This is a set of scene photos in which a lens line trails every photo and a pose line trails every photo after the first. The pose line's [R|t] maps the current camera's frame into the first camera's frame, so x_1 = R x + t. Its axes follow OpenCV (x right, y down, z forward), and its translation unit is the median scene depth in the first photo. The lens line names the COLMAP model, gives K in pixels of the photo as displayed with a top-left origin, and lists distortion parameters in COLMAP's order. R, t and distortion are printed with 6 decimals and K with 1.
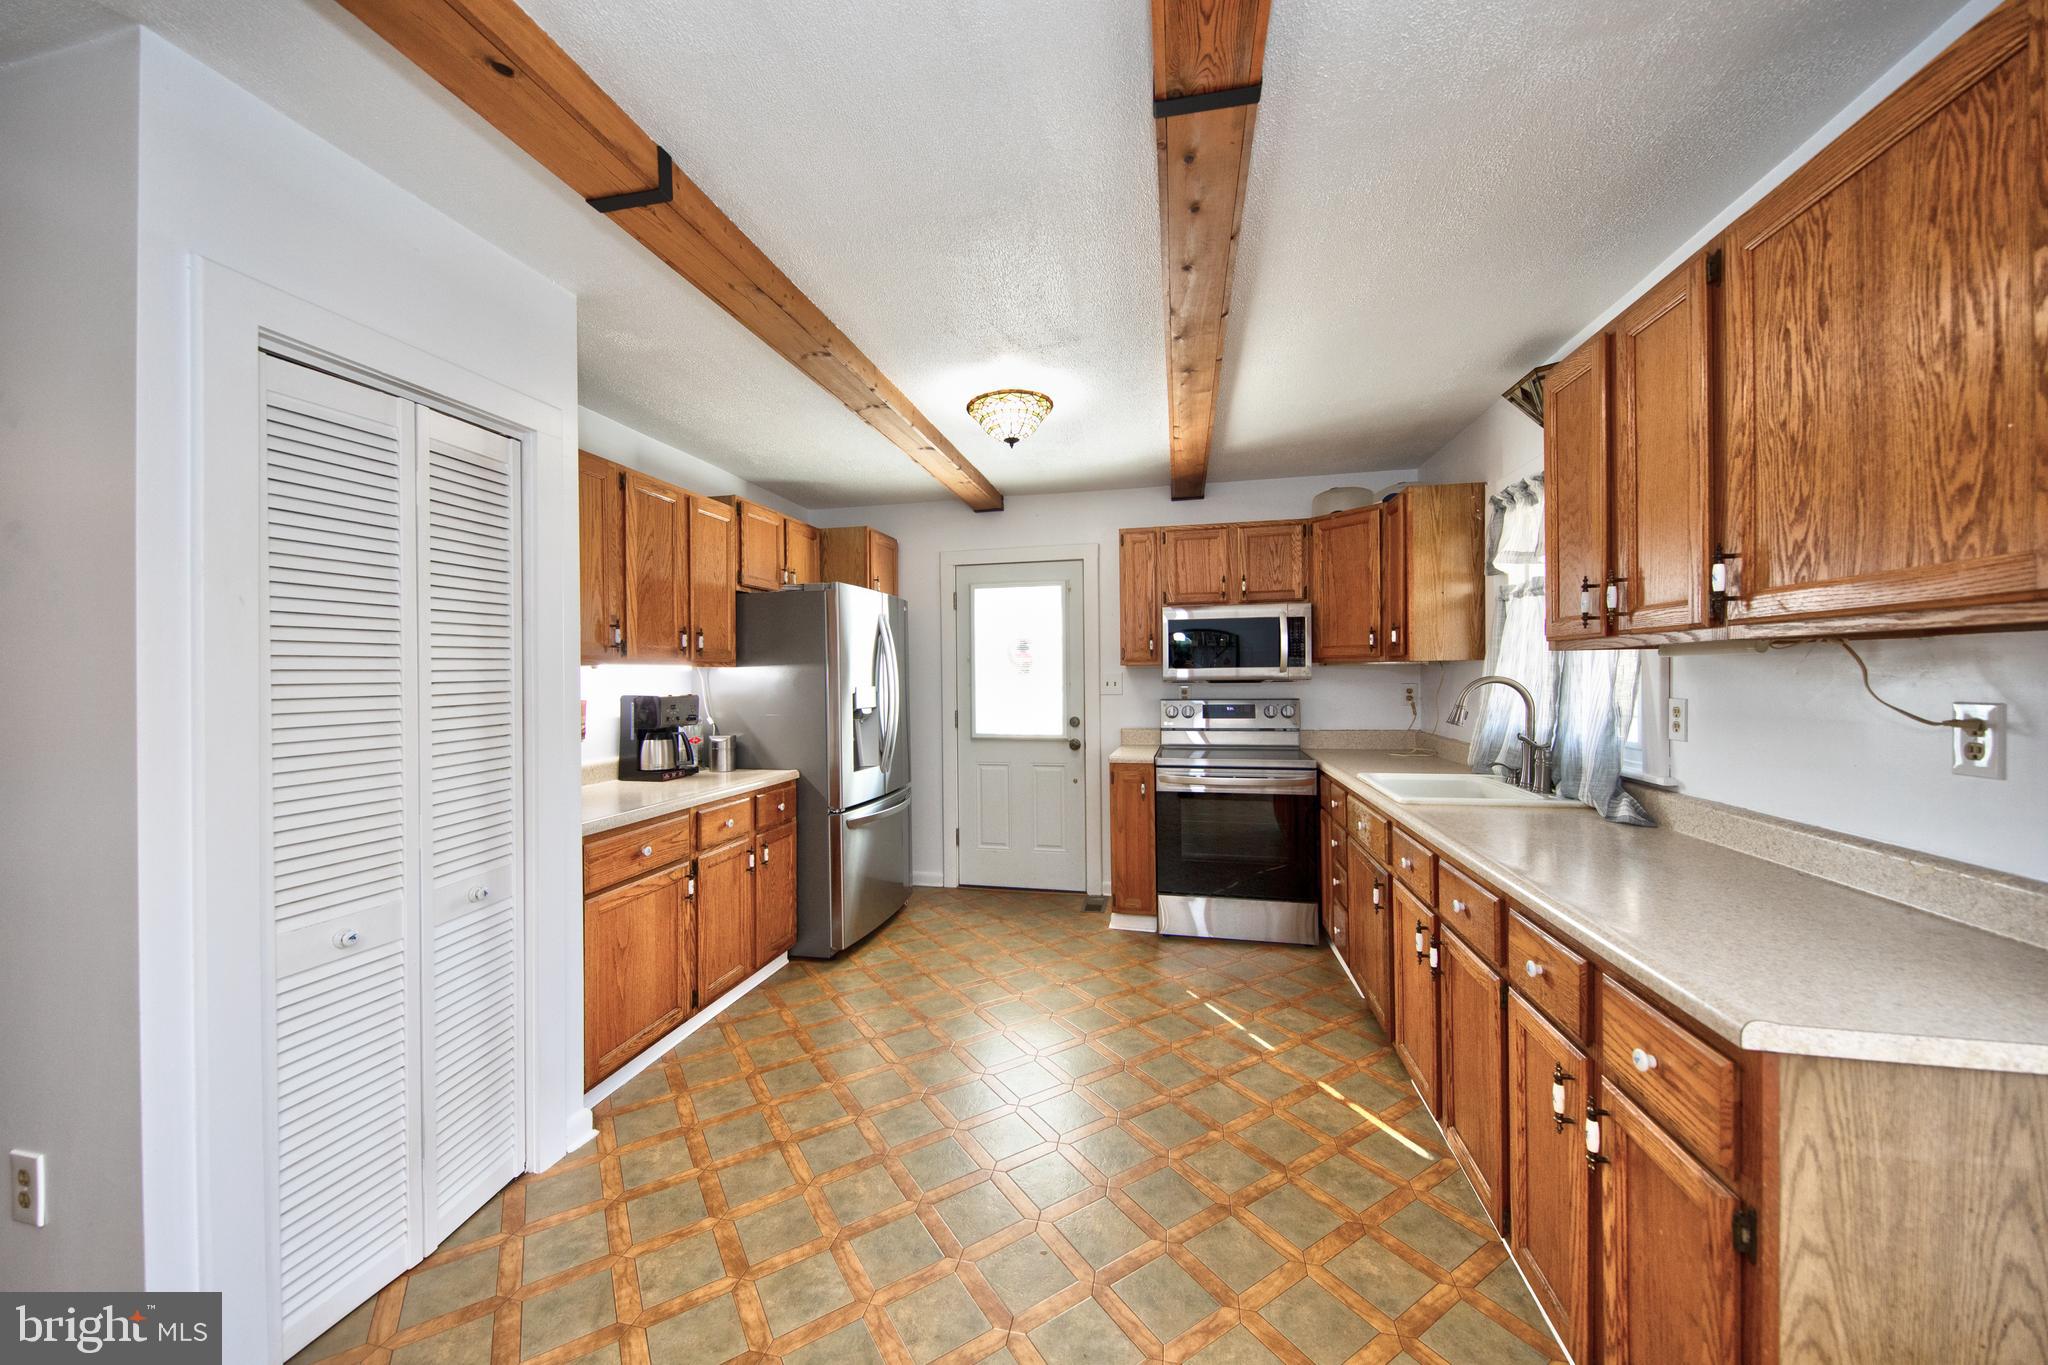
lens RADIAL K [[736.8, 0, 1014.5], [0, 736.8, 674.8], [0, 0, 1]] dist [0.005800, -0.002706]
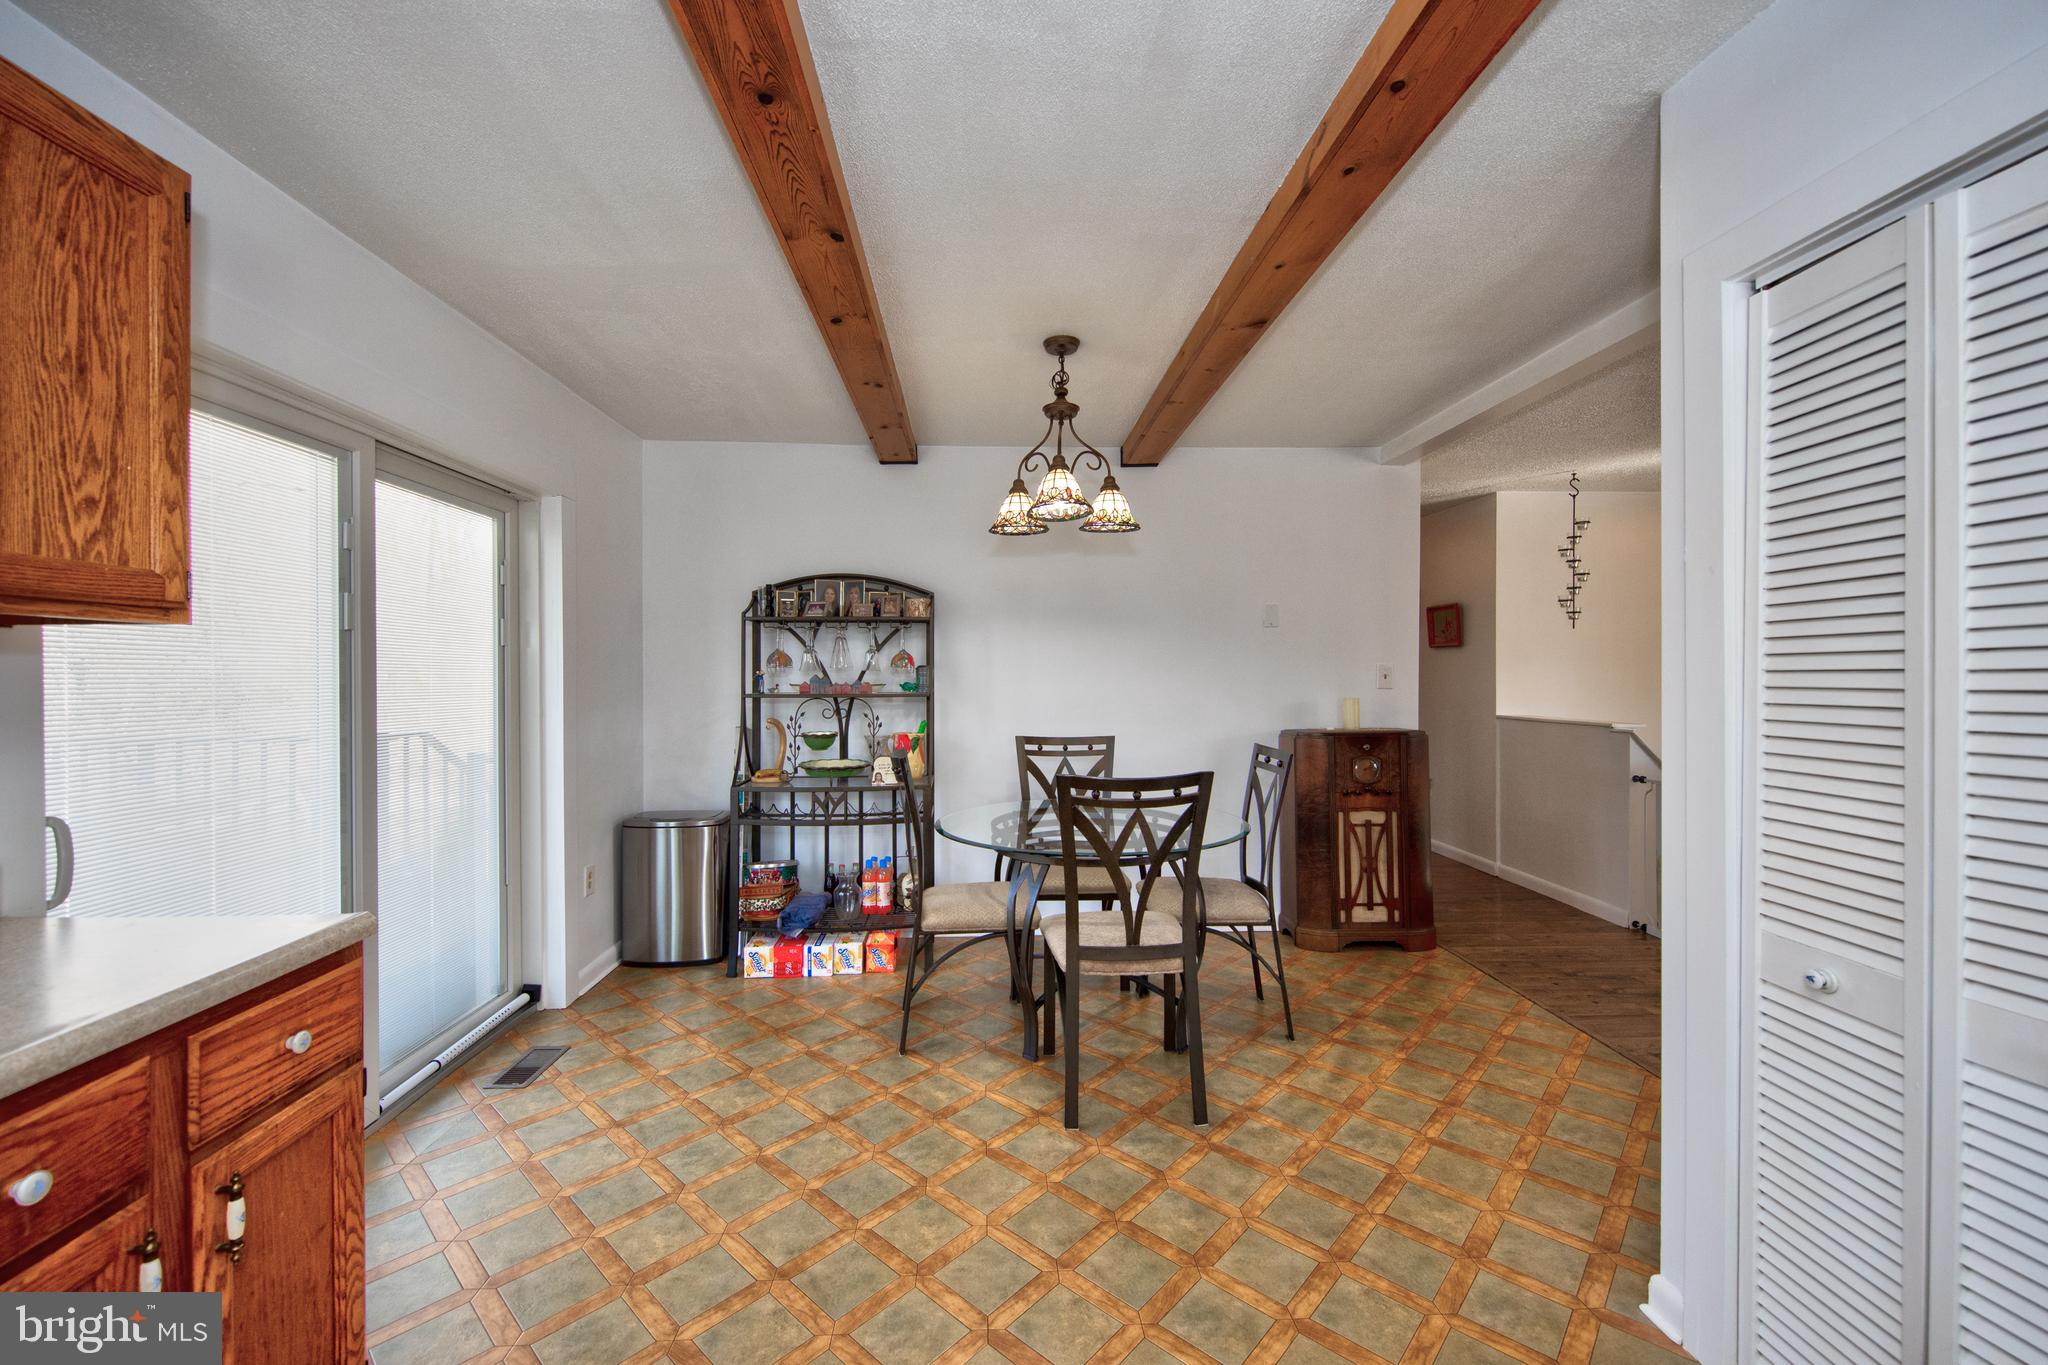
lens RADIAL K [[817.3, 0, 1015.7], [0, 817.3, 682.3], [0, 0, 1]] dist [-0.011336, -0.000031]
pose [[-0.961909, 0.021529, -0.272520, 0.084170], [0.017033, 0.999677, 0.018854, 0.011880], [0.272838, 0.013494, -0.961965, 0.921243]]
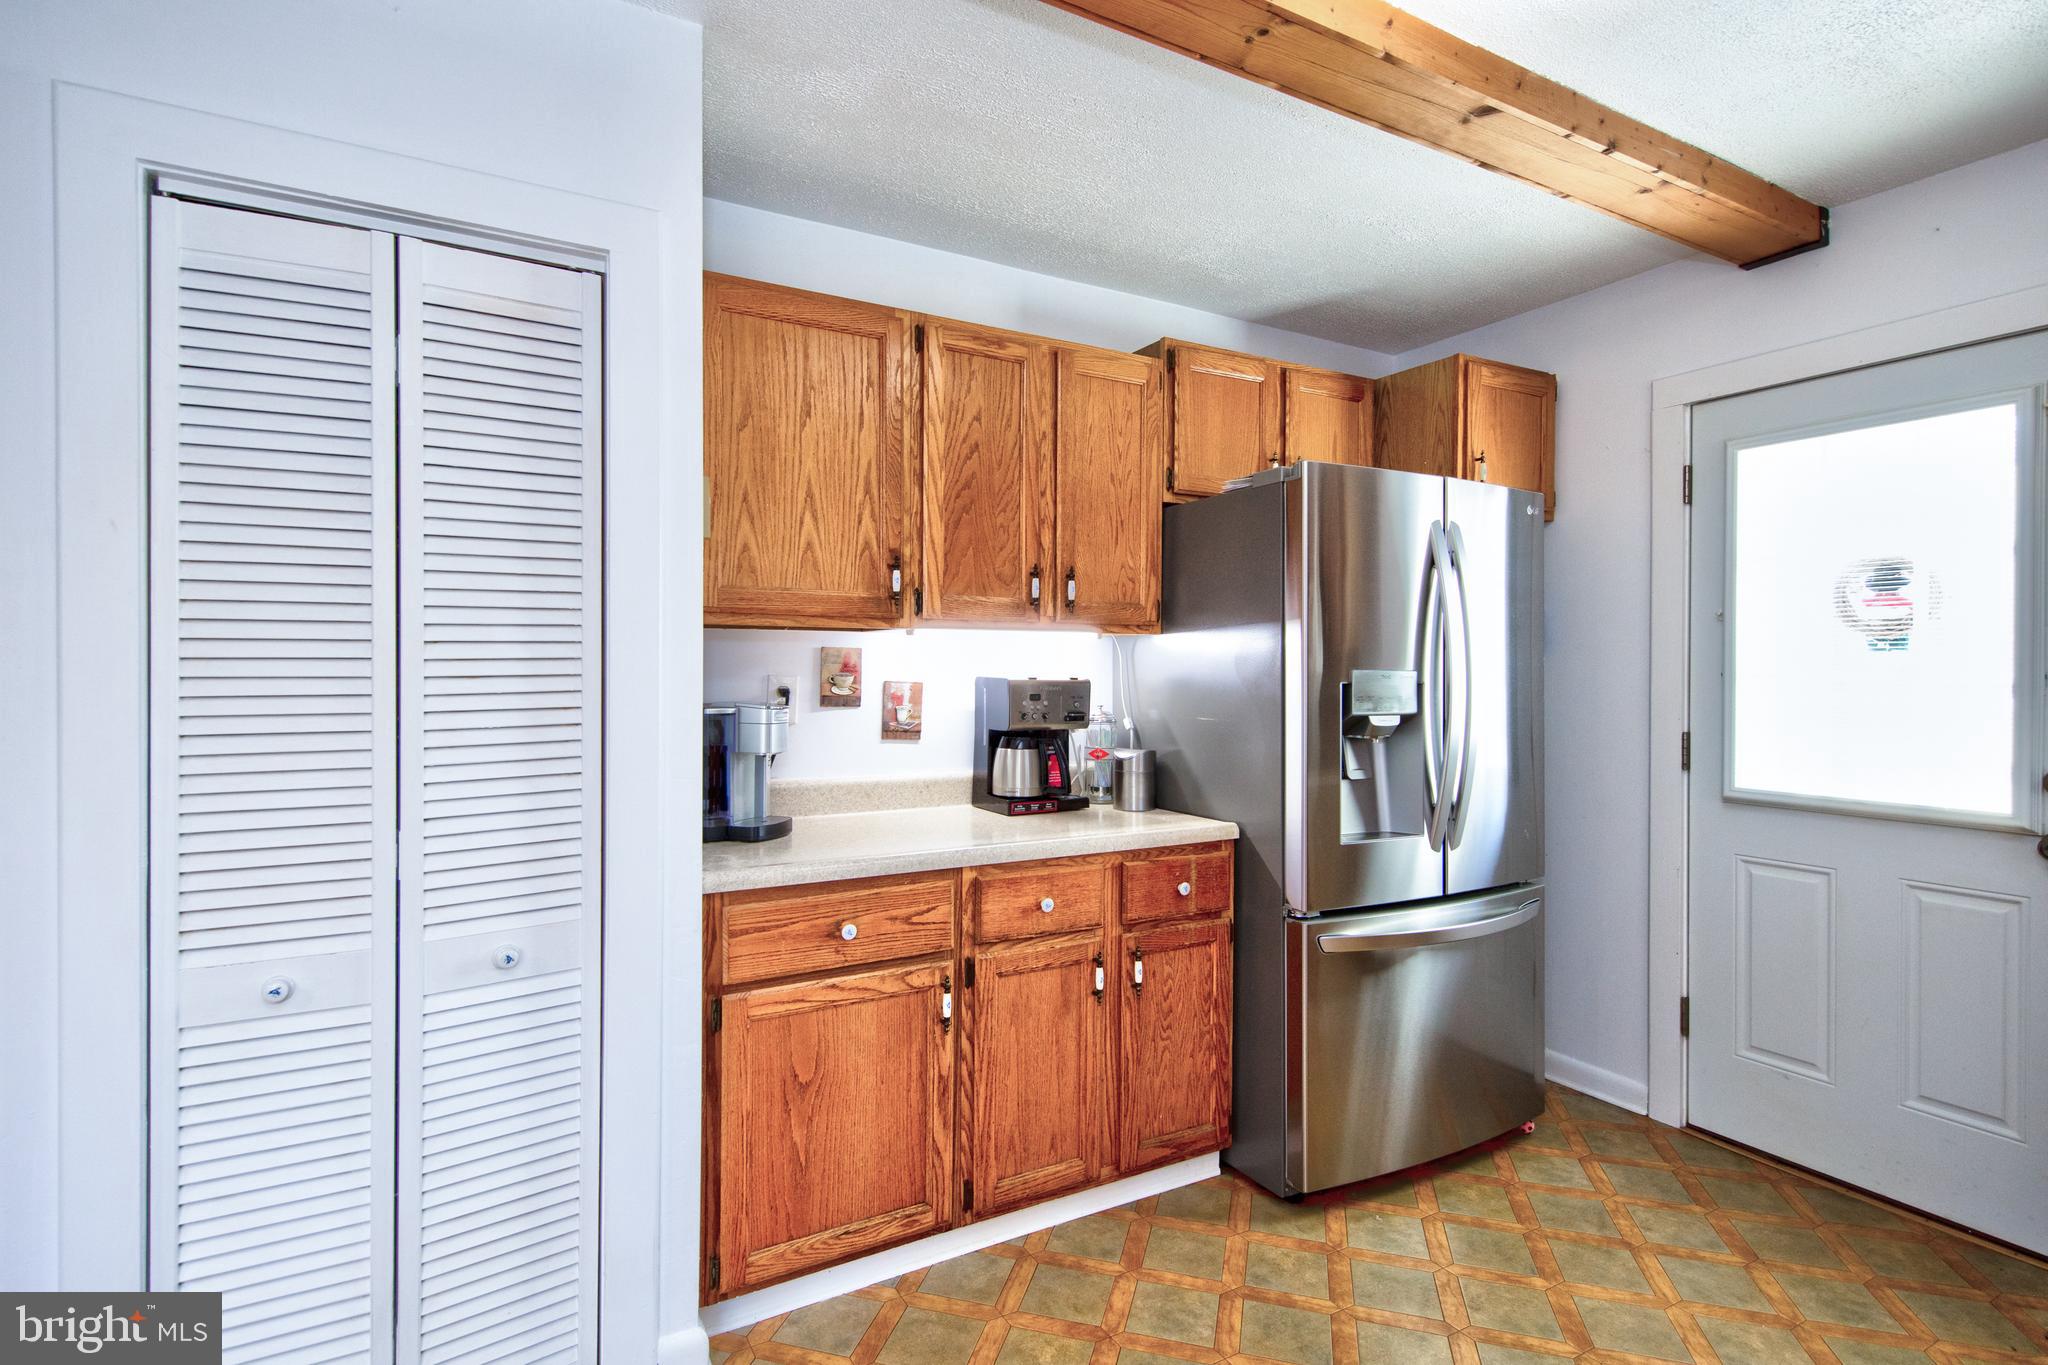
lens RADIAL K [[981.4, 0, 1014.1], [0, 981.4, 675.3], [0, 0, 1]] dist [0.005969, -0.002873]
pose [[0.660745, 0.017402, -0.750409, 0.168140], [-0.008677, 0.999842, 0.015546, 0.015074], [0.750561, -0.003761, 0.660791, 0.520362]]
